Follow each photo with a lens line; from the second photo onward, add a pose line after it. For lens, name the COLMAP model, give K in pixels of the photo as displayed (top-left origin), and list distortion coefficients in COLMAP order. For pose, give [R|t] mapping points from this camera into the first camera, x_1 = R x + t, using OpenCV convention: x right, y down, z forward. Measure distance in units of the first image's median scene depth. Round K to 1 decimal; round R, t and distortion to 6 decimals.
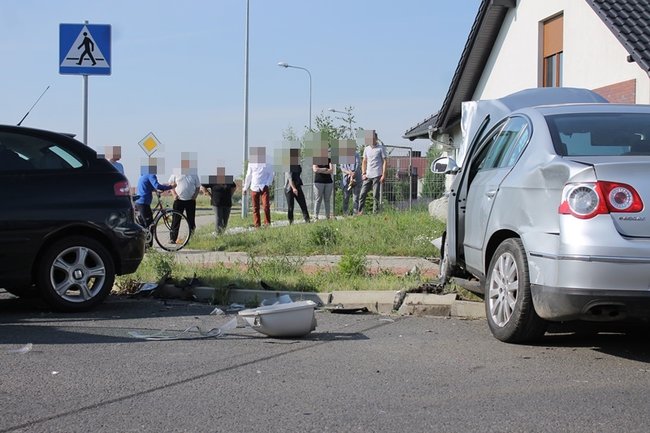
lens RADIAL K [[976.9, 0, 325.0], [0, 976.9, 216.5], [0, 0, 1]] dist [-0.012046, -0.046829]
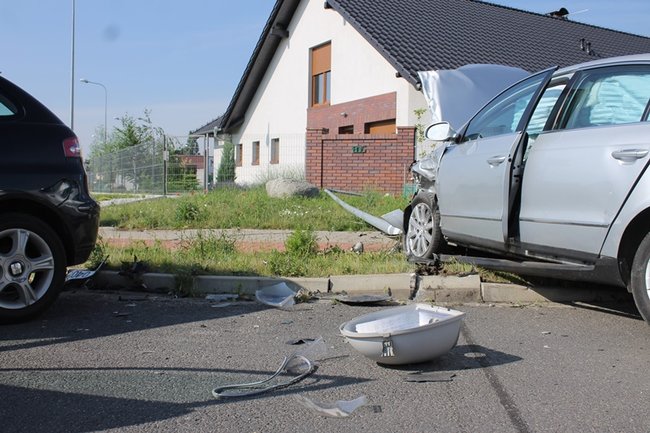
lens RADIAL K [[671.2, 0, 324.9], [0, 671.2, 206.7], [0, 0, 1]] dist [-0.080316, 0.012136]
pose [[0.946559, -0.005418, 0.322485, -0.123261], [0.001064, 0.999906, 0.013674, 0.005787], [-0.322529, -0.012600, 0.946476, 0.306449]]
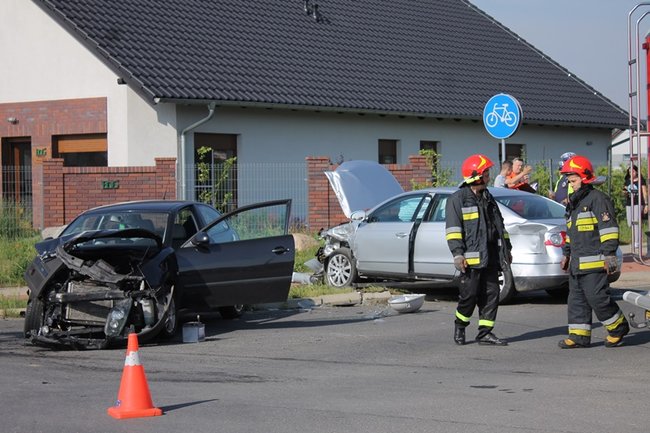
lens RADIAL K [[1607.2, 0, 325.0], [0, 1607.2, 216.5], [0, 0, 1]] dist [0.081878, 0.617373]
pose [[0.712666, -0.032787, 0.700737, -1.255562], [0.031810, 0.999390, 0.014409, -0.063511], [-0.700782, 0.012022, 0.713275, -0.621198]]
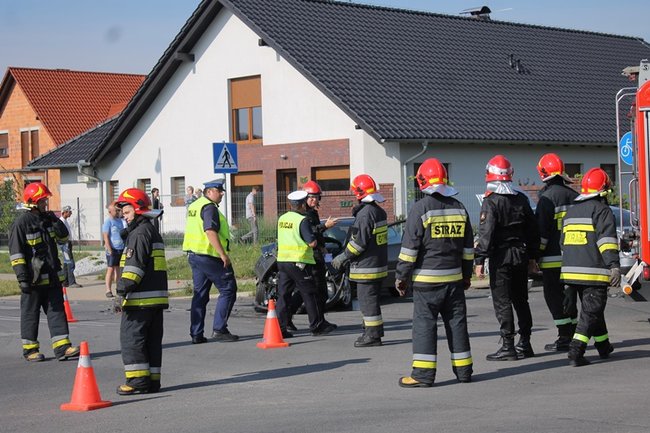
lens RADIAL K [[1367.0, 0, 325.0], [0, 1367.0, 216.5], [0, 0, 1]] dist [0.042253, -0.063316]
pose [[0.832691, -0.039668, 0.552316, -1.401692], [0.046237, 0.998928, 0.002036, -0.068553], [-0.551804, 0.023842, 0.833633, -1.041557]]
